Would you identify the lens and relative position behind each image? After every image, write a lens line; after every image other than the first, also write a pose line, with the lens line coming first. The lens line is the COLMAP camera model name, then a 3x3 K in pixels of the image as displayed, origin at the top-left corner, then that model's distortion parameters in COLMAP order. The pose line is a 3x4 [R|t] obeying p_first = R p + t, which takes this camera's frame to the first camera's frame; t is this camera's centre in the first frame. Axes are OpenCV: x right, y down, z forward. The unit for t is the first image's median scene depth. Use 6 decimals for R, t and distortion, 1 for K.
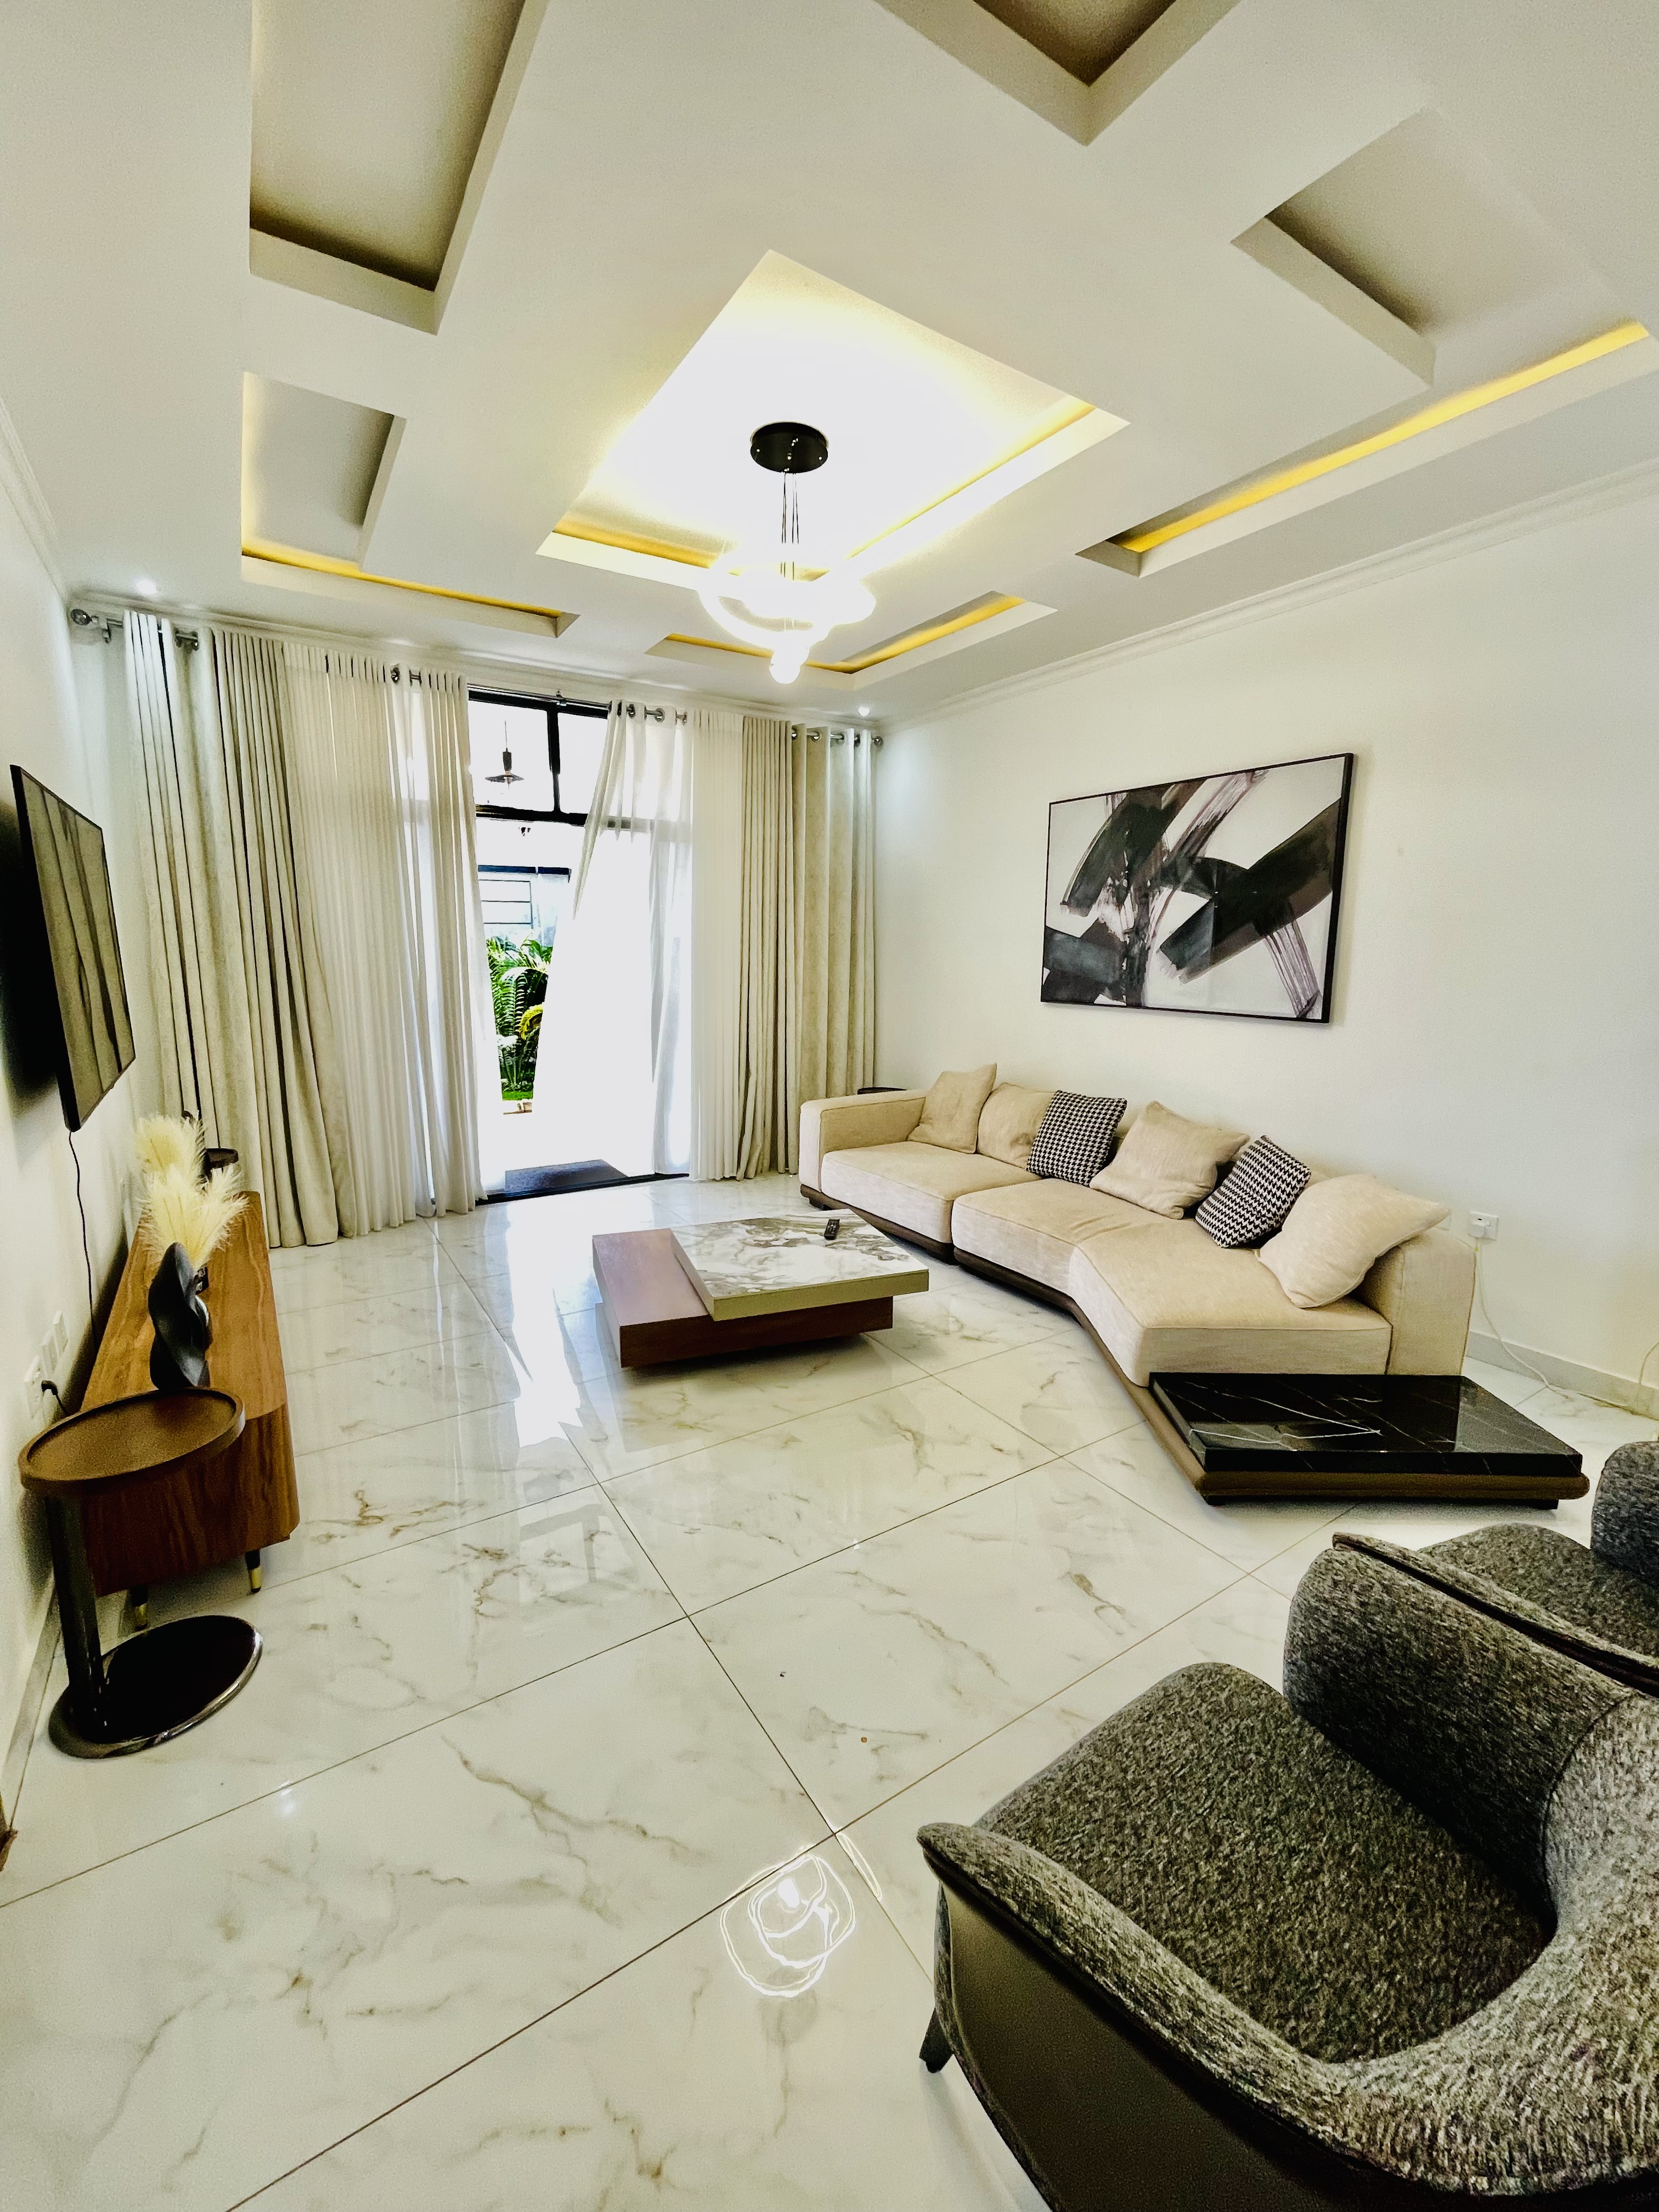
lens RADIAL K [[897.0, 0, 827.7], [0, 897.0, 1105.5], [0, 0, 1]] dist [-0.004189, 0.001180]
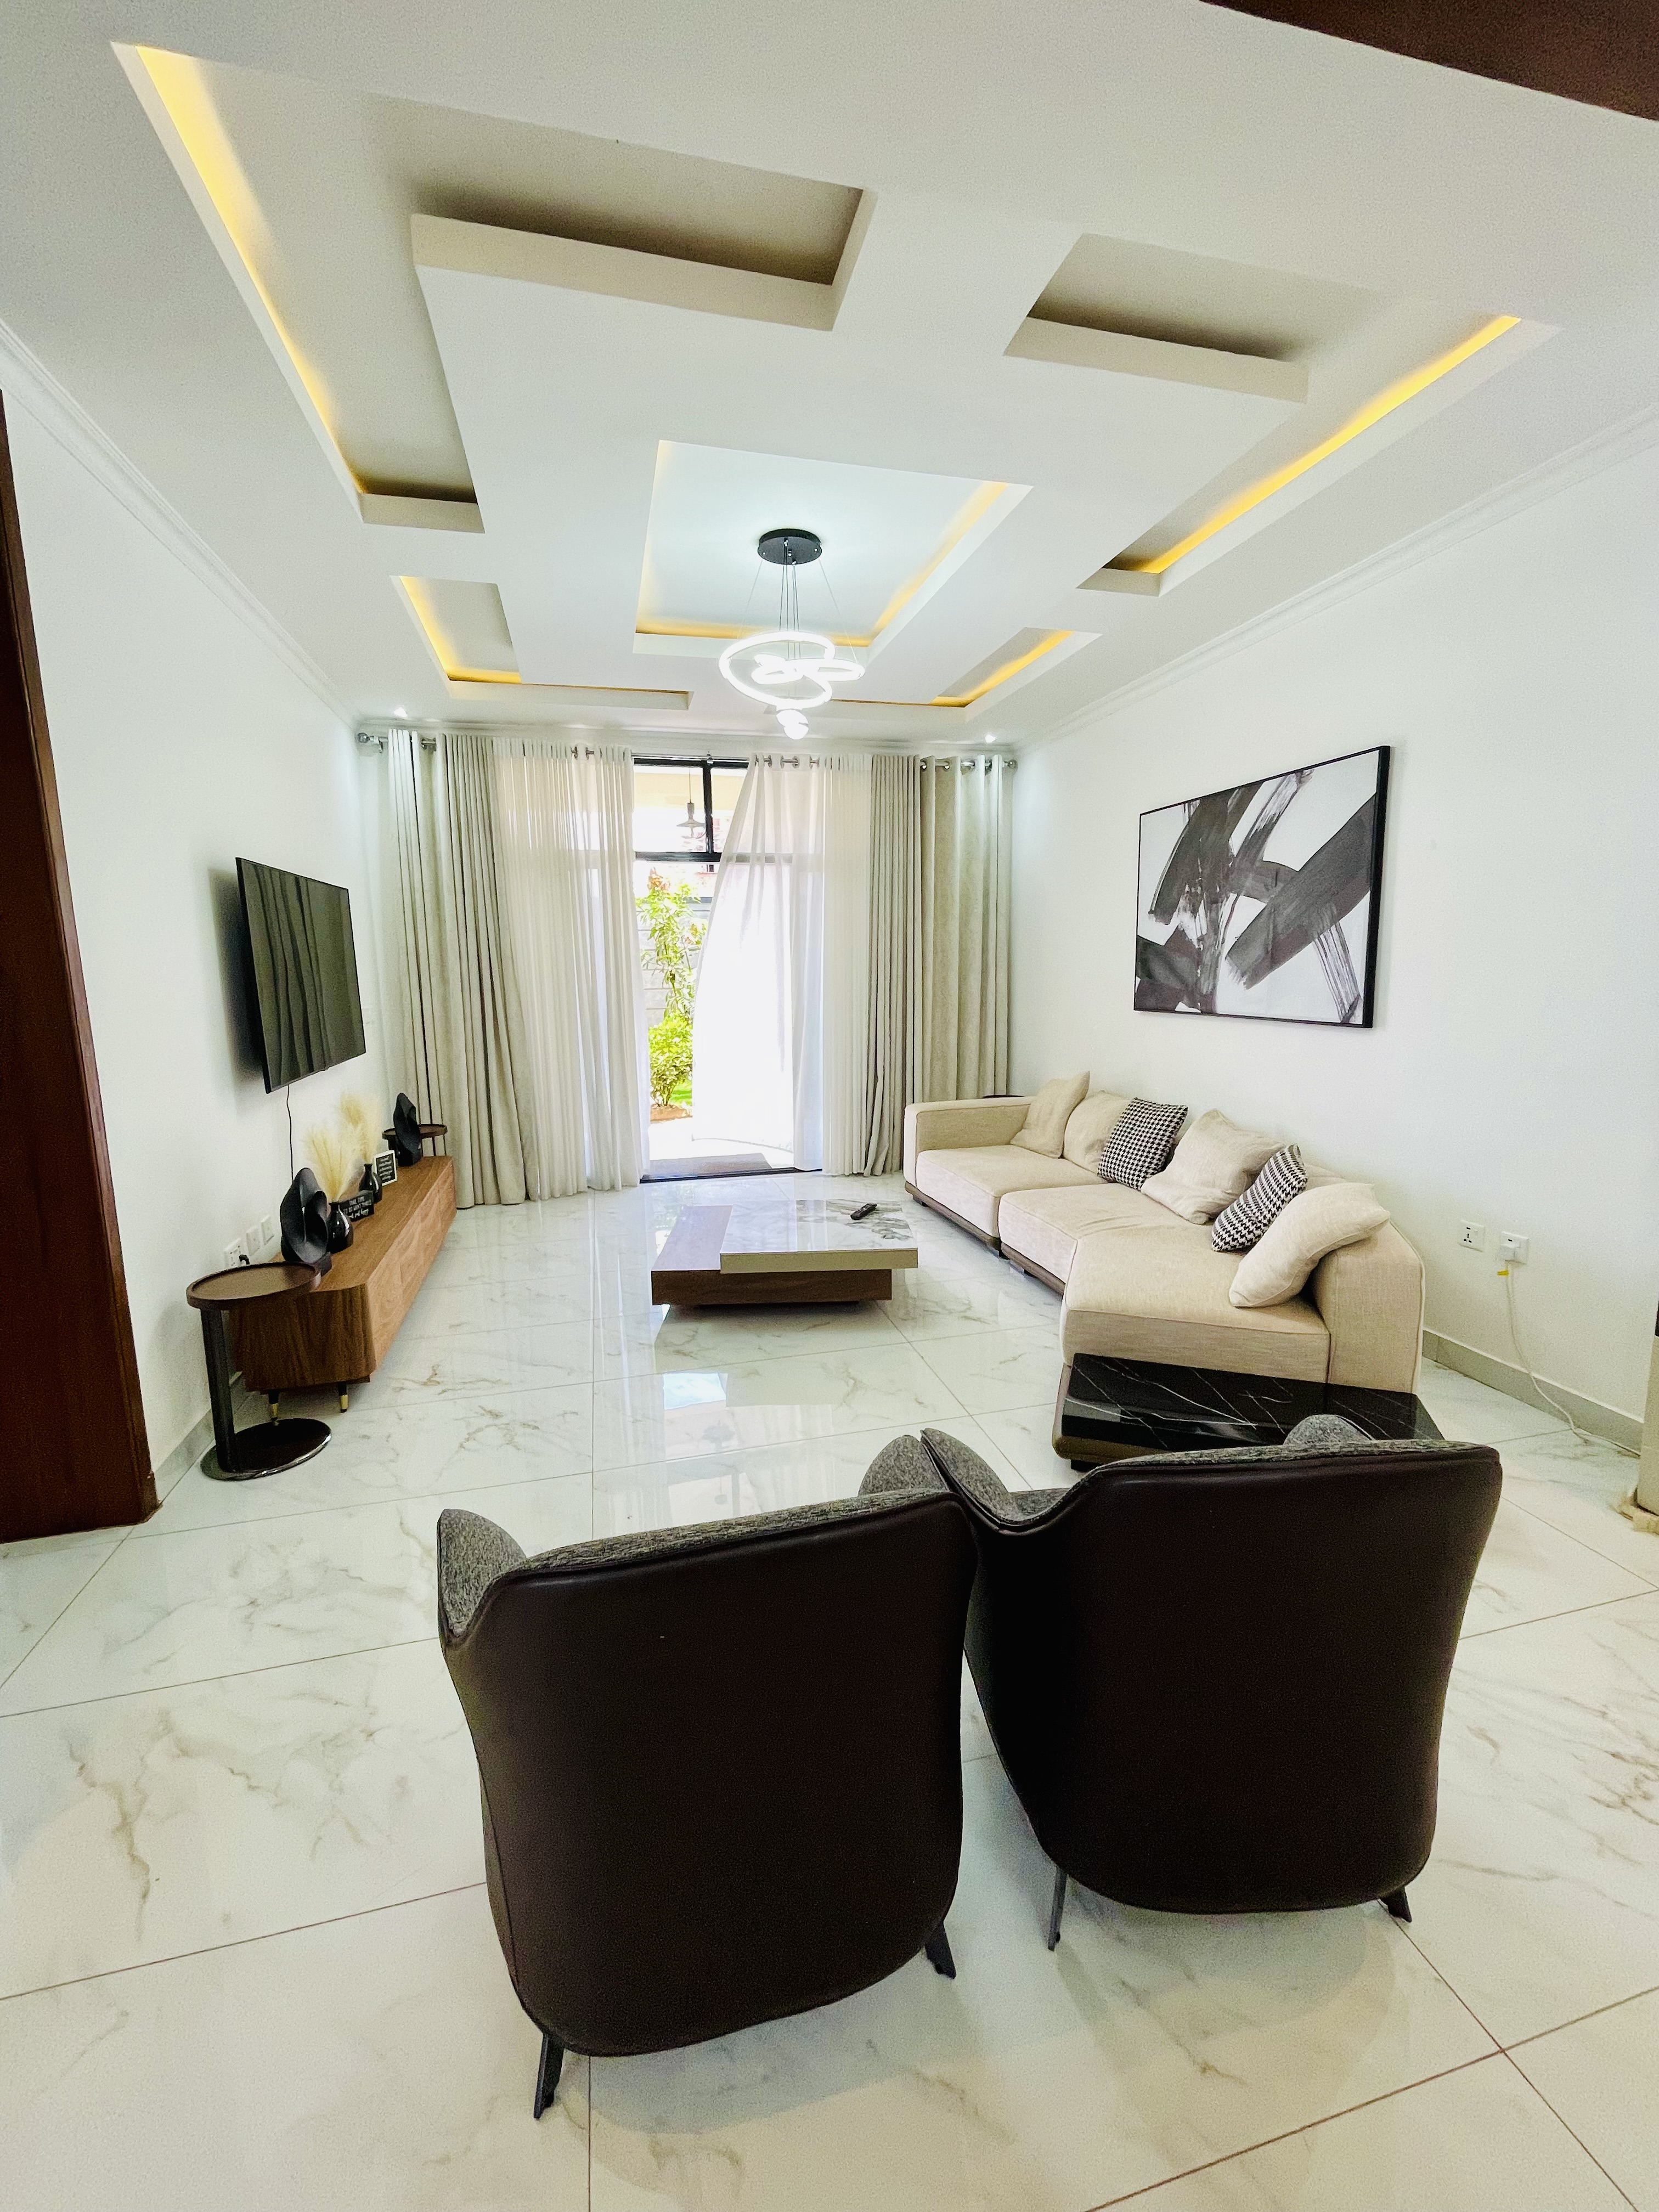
lens RADIAL K [[897.0, 0, 825.8], [0, 897.0, 1106.8], [0, 0, 1]] dist [-0.004189, 0.001180]
pose [[0.948595, 0.027019, -0.315336, 0.294342], [-0.033060, 0.999358, -0.013822, 0.022464], [0.314760, 0.023536, 0.948880, -0.078002]]
